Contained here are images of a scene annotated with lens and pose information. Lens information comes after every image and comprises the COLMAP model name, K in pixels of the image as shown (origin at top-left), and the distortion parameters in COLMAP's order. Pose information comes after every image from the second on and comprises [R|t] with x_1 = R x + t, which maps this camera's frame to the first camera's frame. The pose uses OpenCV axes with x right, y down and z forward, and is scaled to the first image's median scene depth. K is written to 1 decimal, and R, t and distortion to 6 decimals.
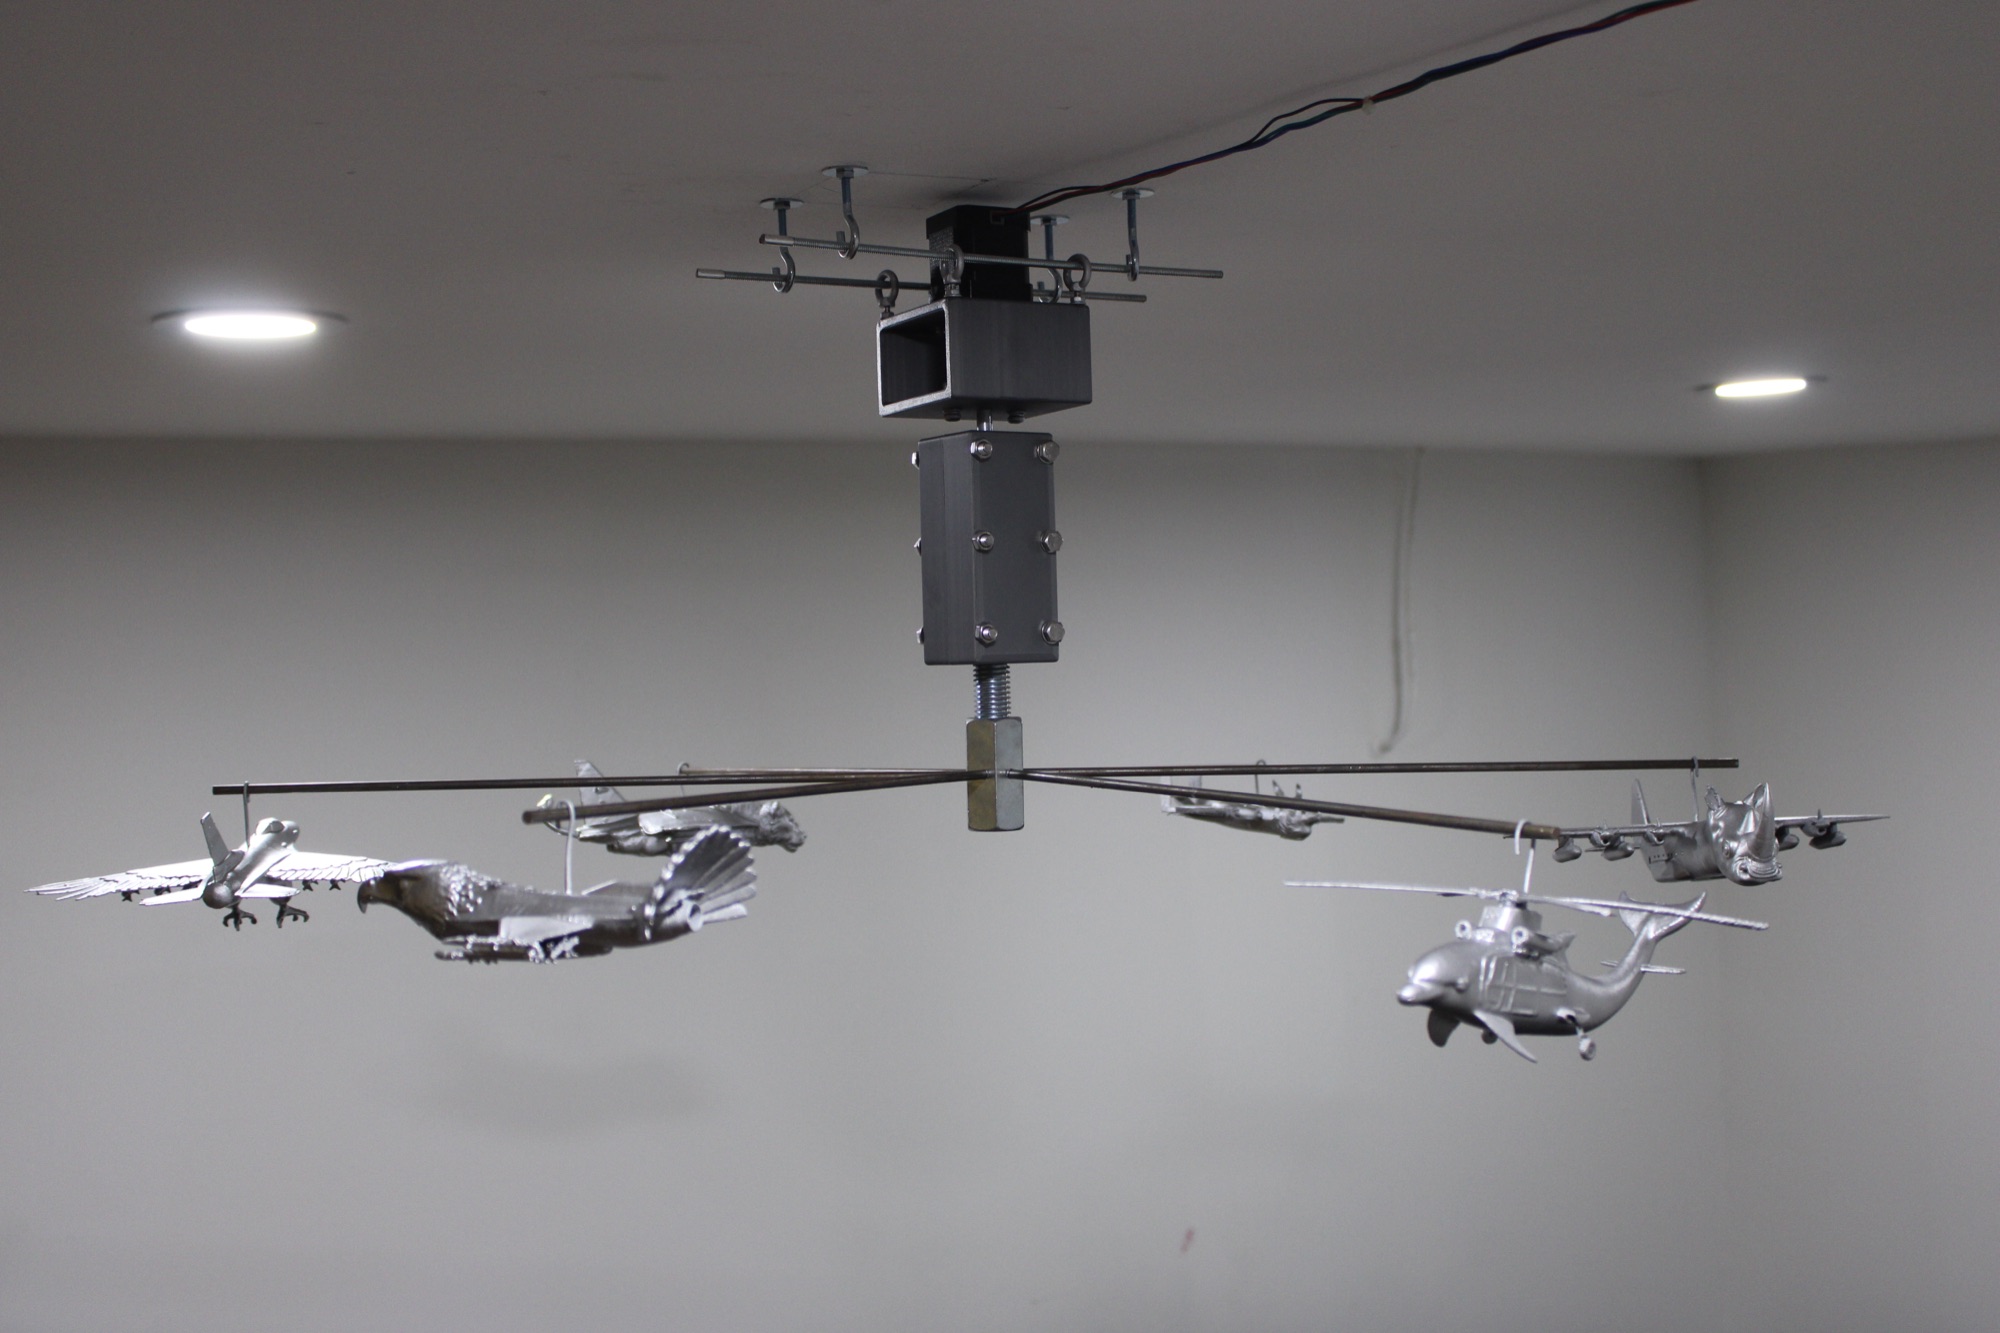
lens RADIAL K [[2354.8, 0, 1000.0], [0, 2354.8, 666.5], [0, 0, 1]] dist [-0.090082, -0.002323]
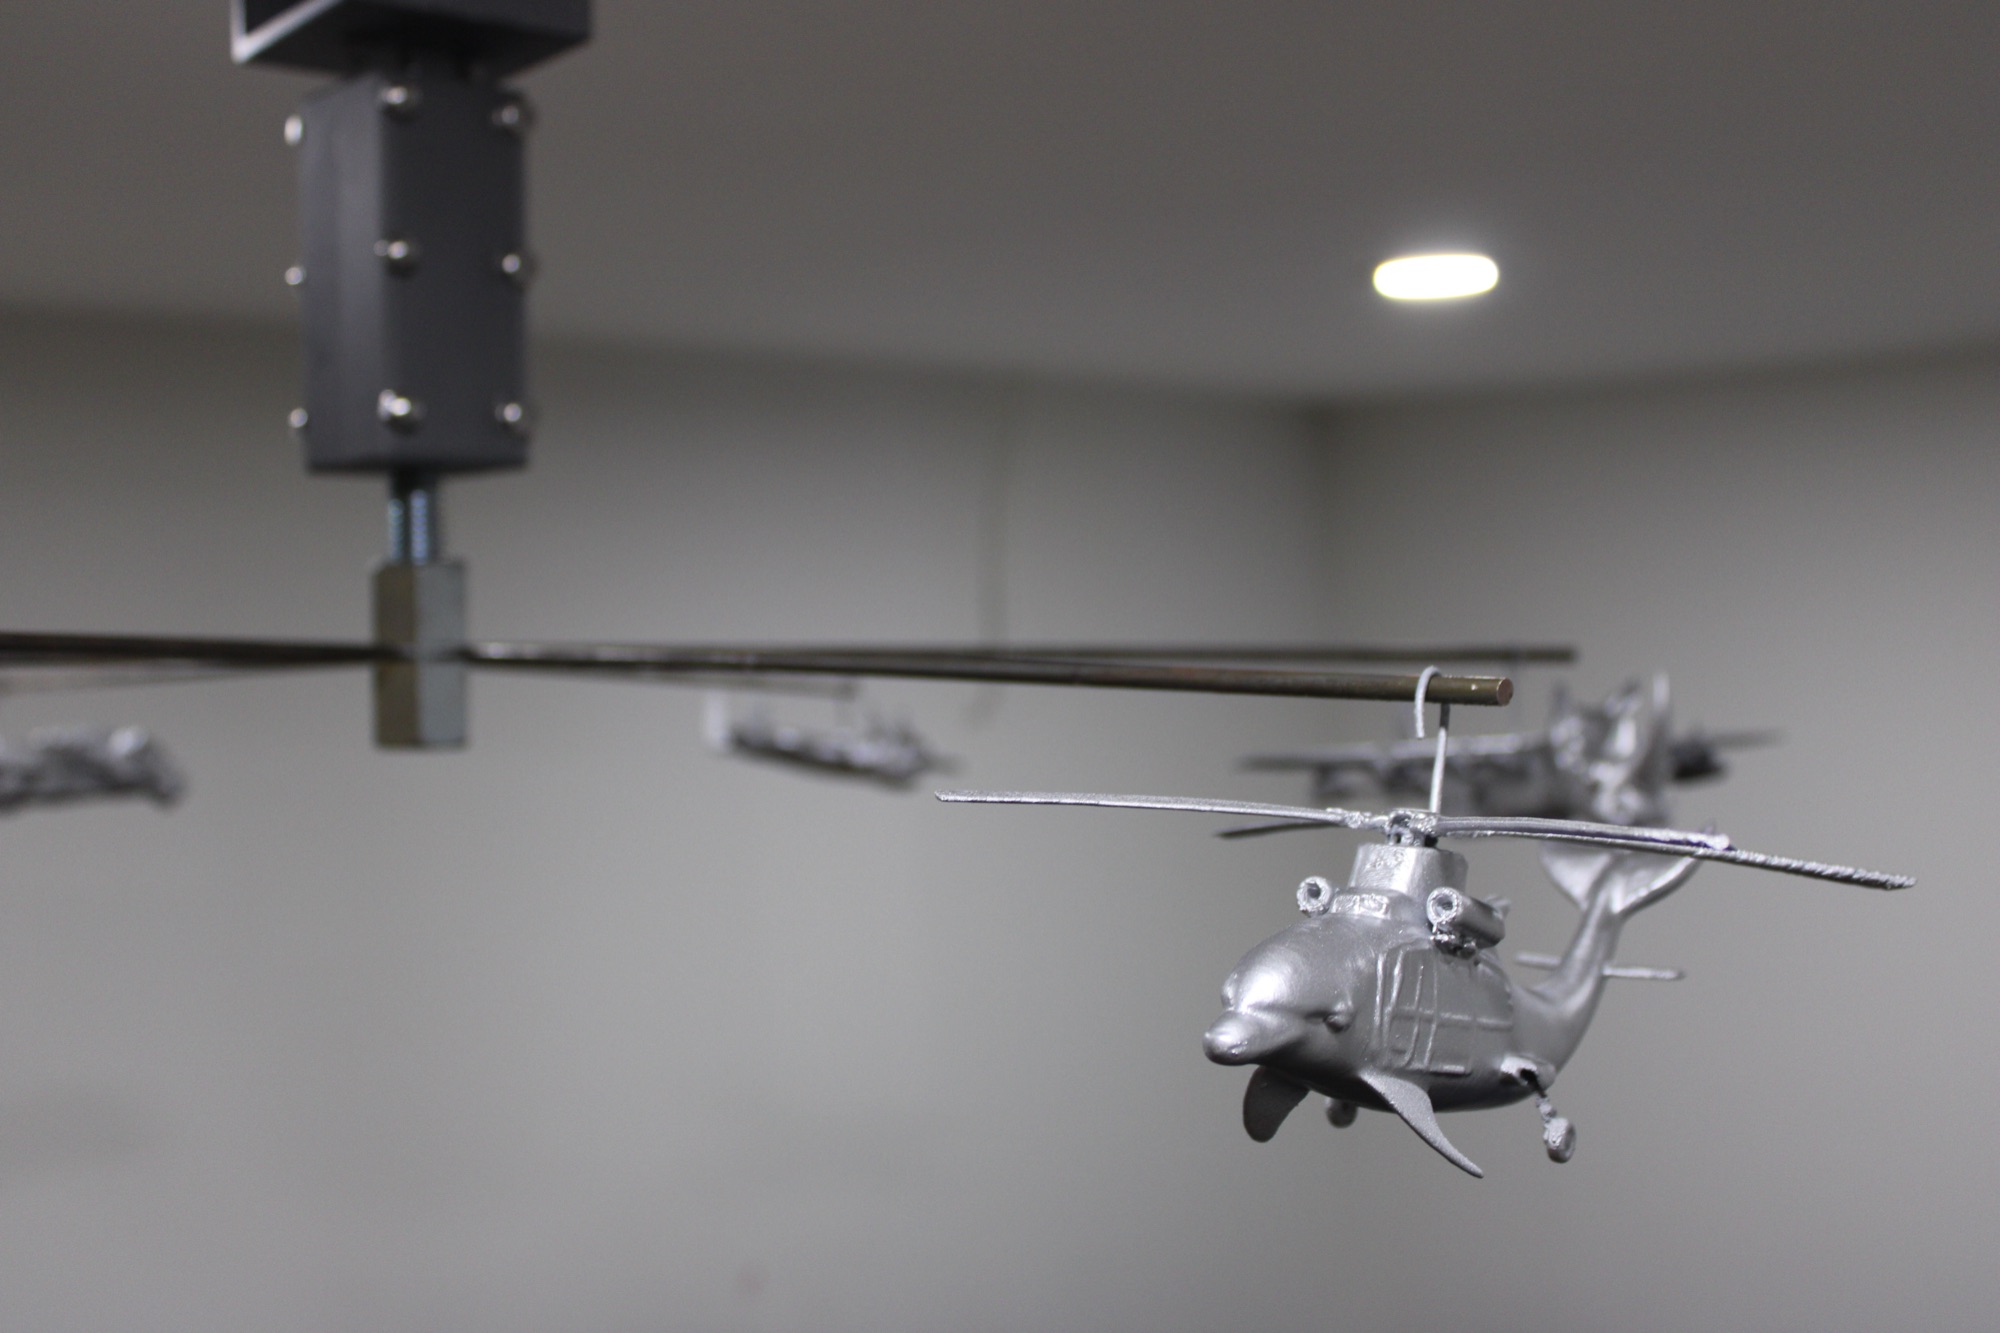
lens RADIAL K [[2354.8, 0, 1000.0], [0, 2354.8, 666.5], [0, 0, 1]] dist [-0.090082, -0.002323]
pose [[0.983608, 0.006159, 0.180216, 0.049631], [-0.006315, 0.999980, 0.000292, 0.066568], [-0.180210, -0.001425, 0.983627, 0.546591]]
